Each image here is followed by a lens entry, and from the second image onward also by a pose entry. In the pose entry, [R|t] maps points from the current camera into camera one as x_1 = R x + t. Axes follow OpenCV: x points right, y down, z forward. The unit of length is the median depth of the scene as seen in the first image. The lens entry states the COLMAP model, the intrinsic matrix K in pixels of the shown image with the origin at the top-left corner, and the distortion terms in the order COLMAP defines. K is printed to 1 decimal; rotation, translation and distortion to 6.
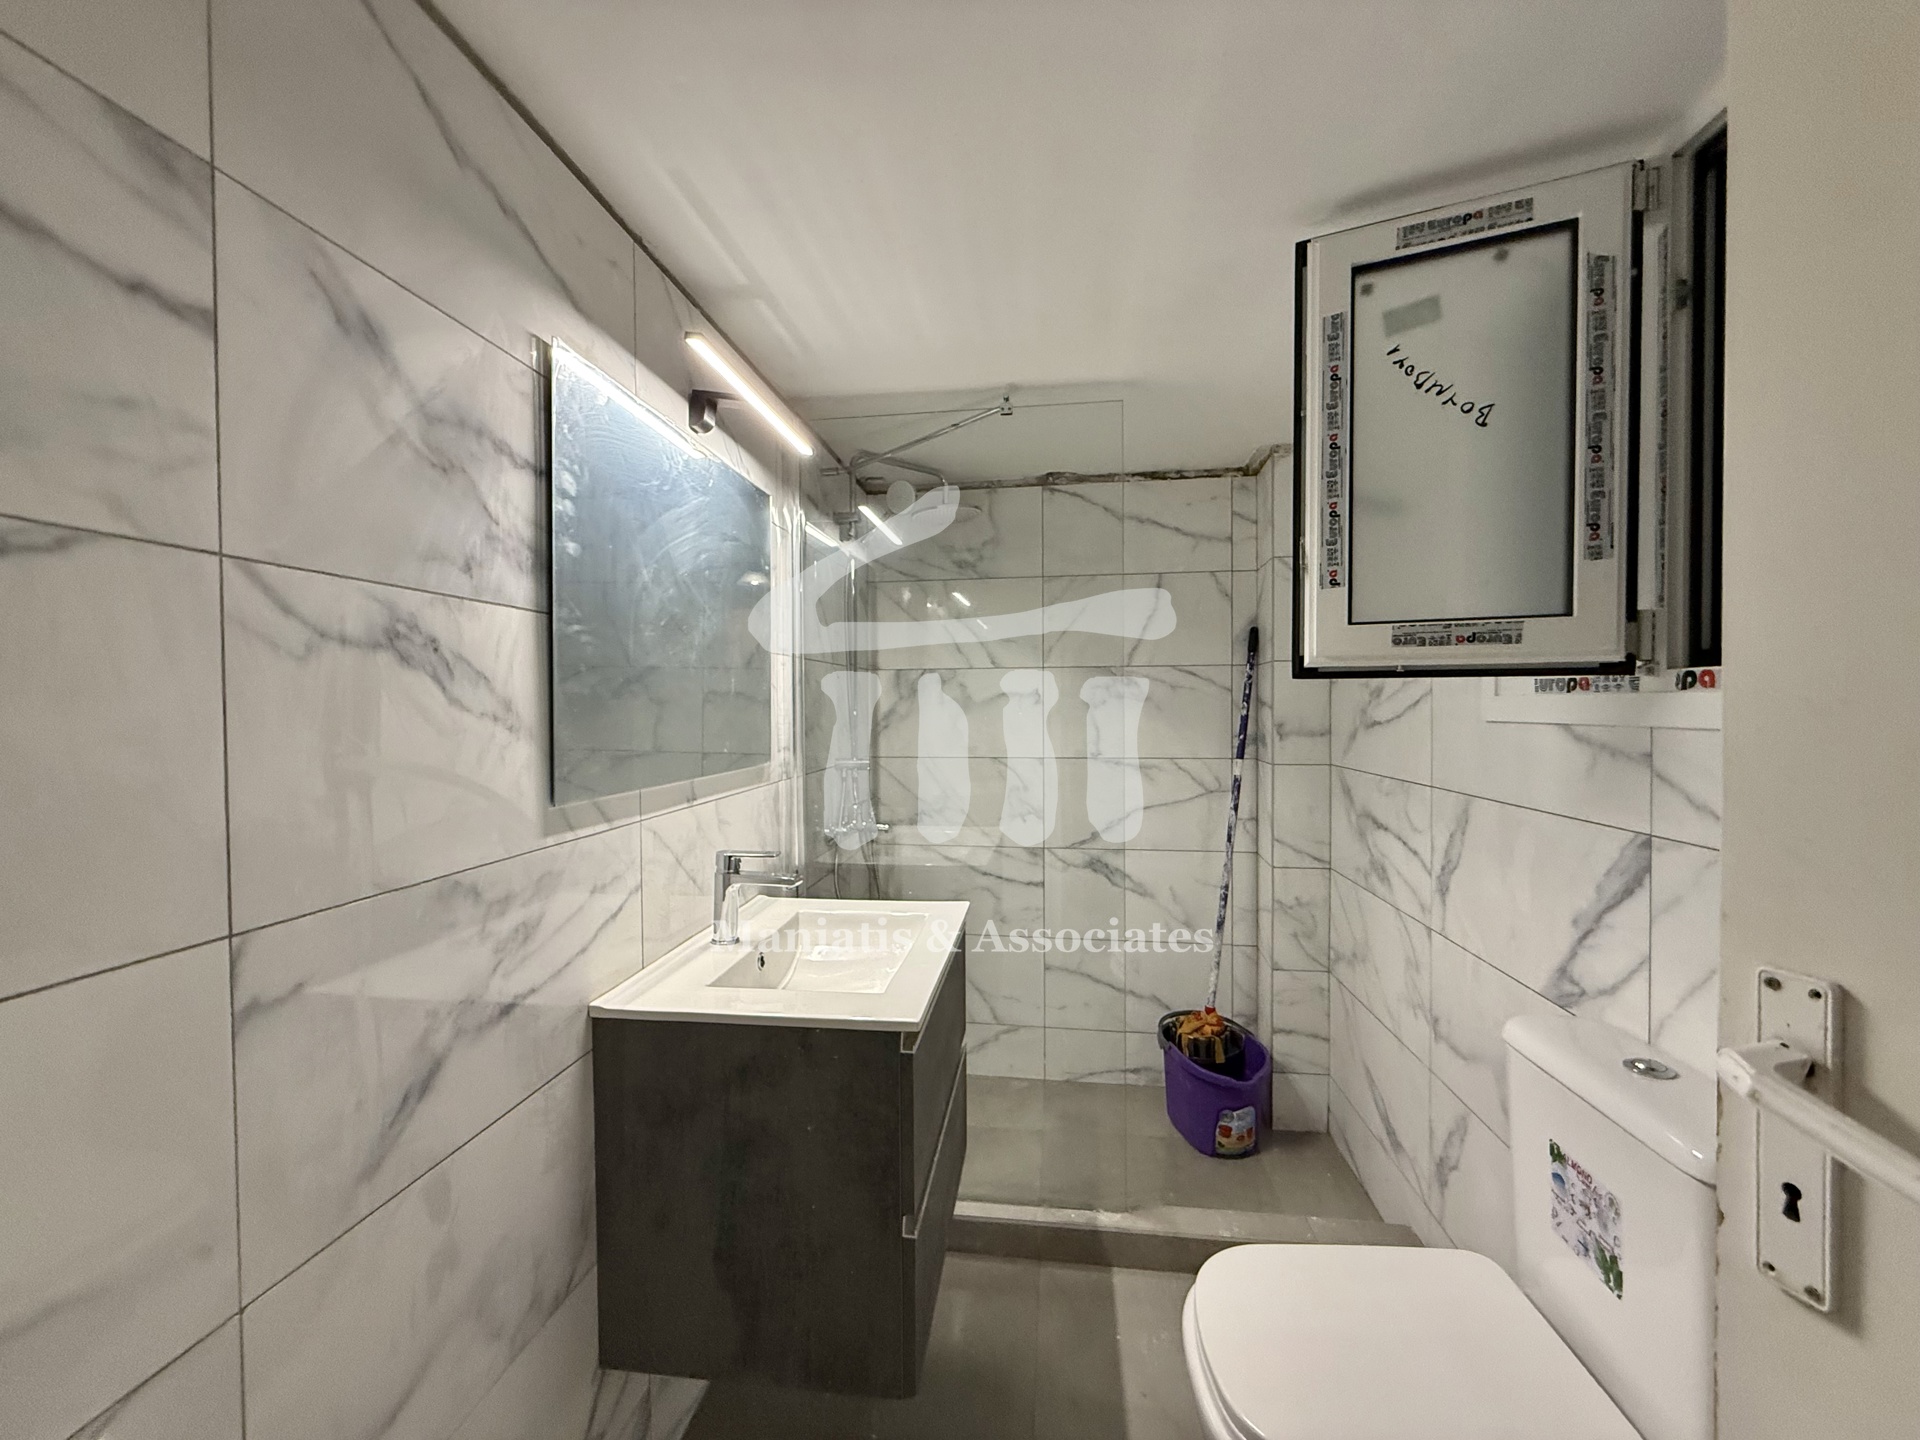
lens RADIAL K [[764.3, 0, 955.5], [0, 764.3, 719.7], [0, 0, 1]] dist [-0.000872, 0.000181]
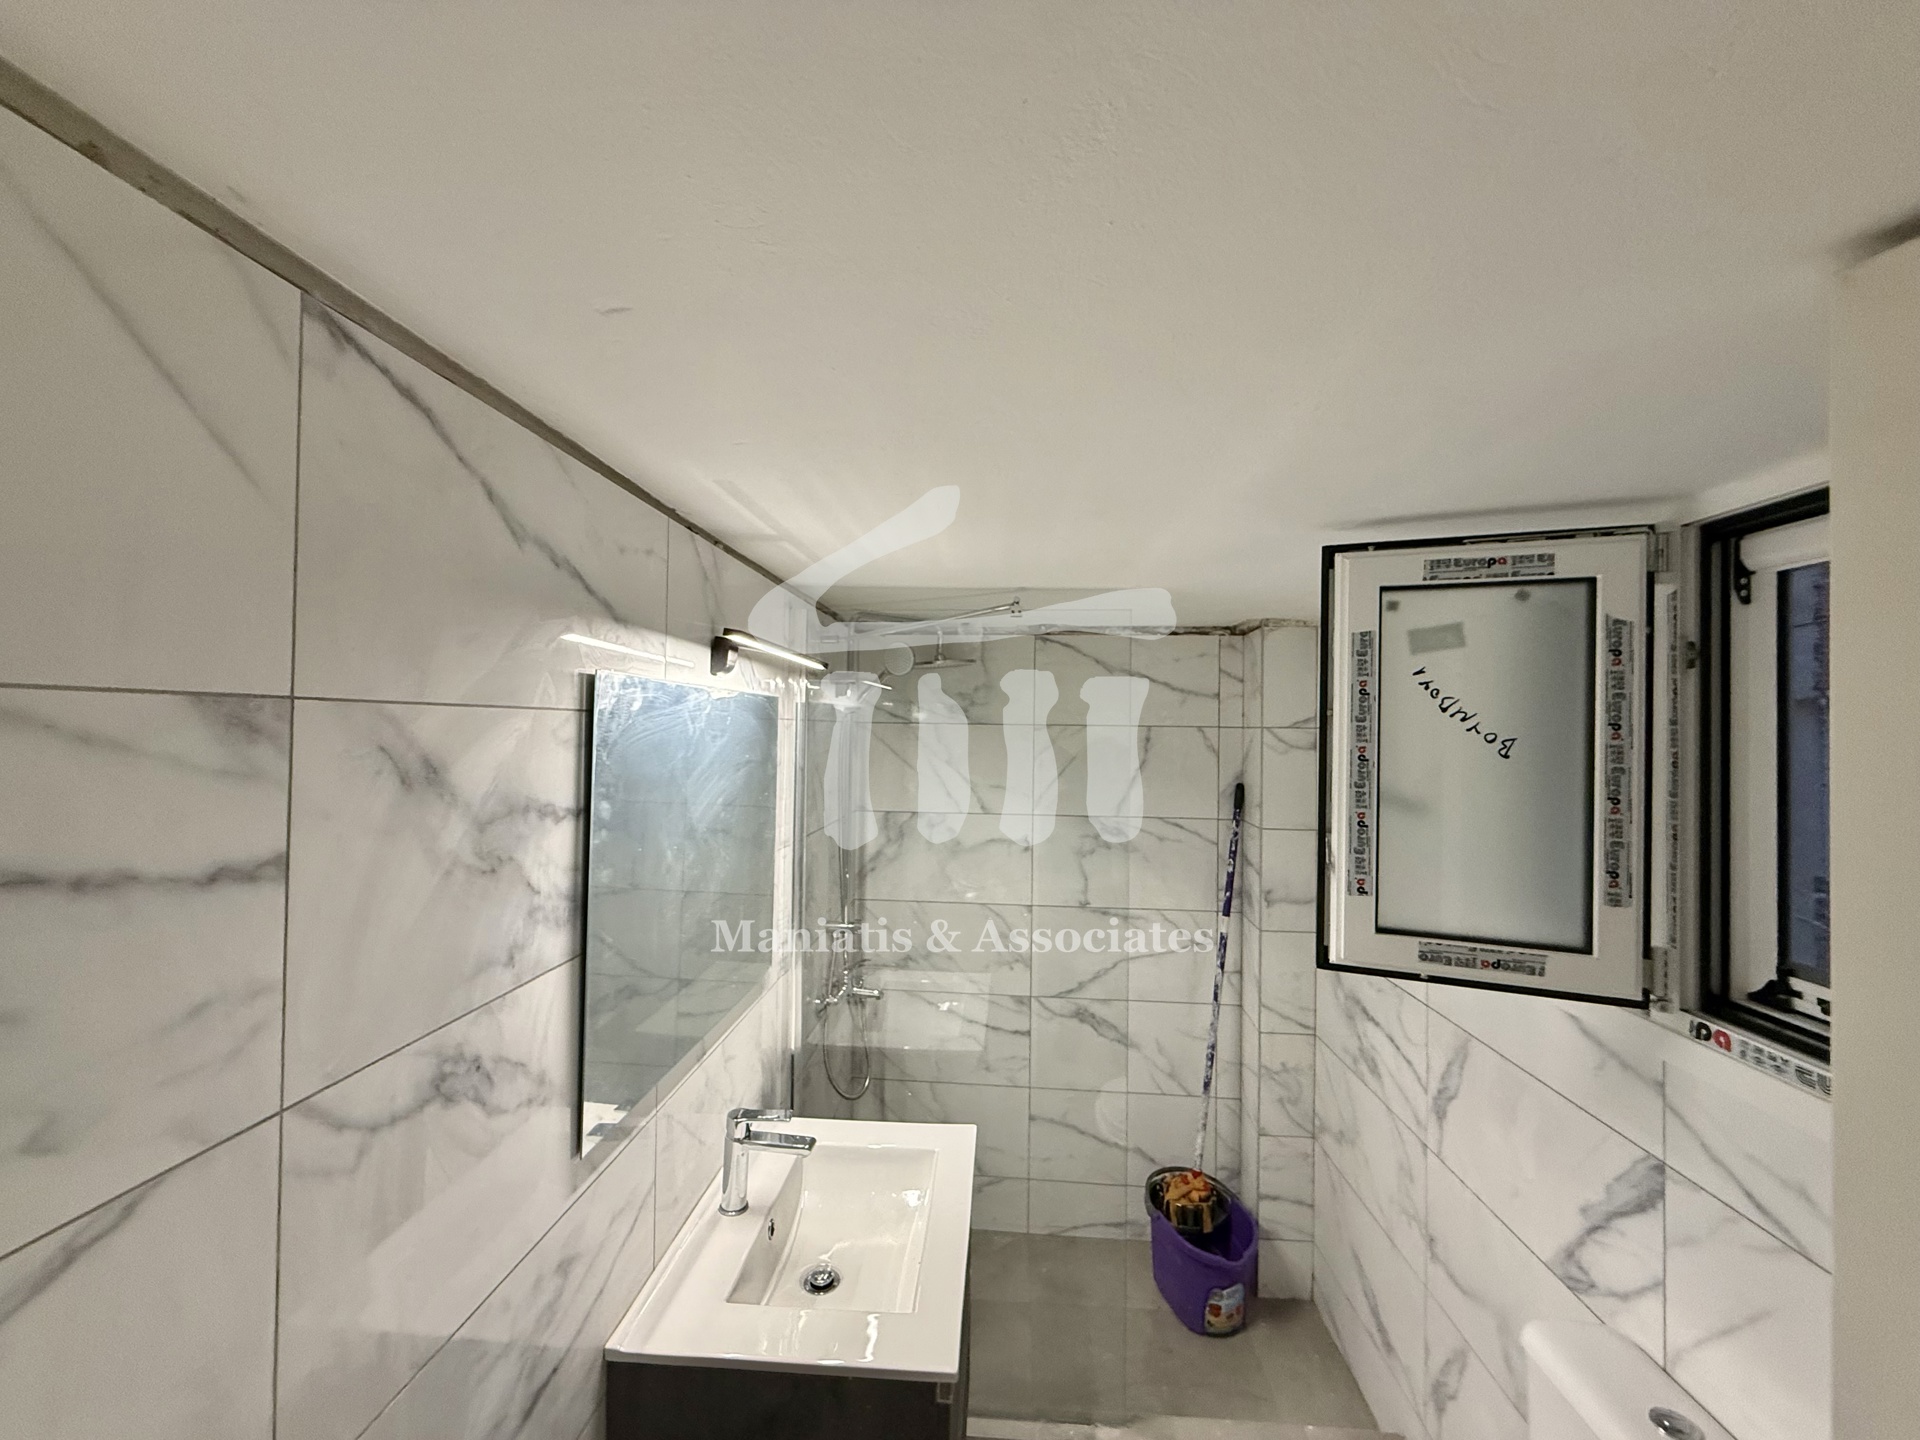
lens RADIAL K [[764.3, 0, 955.4], [0, 764.3, 720.2], [0, 0, 1]] dist [-0.000872, 0.000181]
pose [[0.997974, 0.020401, 0.060269, -0.117952], [-0.018527, 0.999332, -0.031496, -0.377998], [-0.060871, 0.030316, 0.997685, 0.005871]]
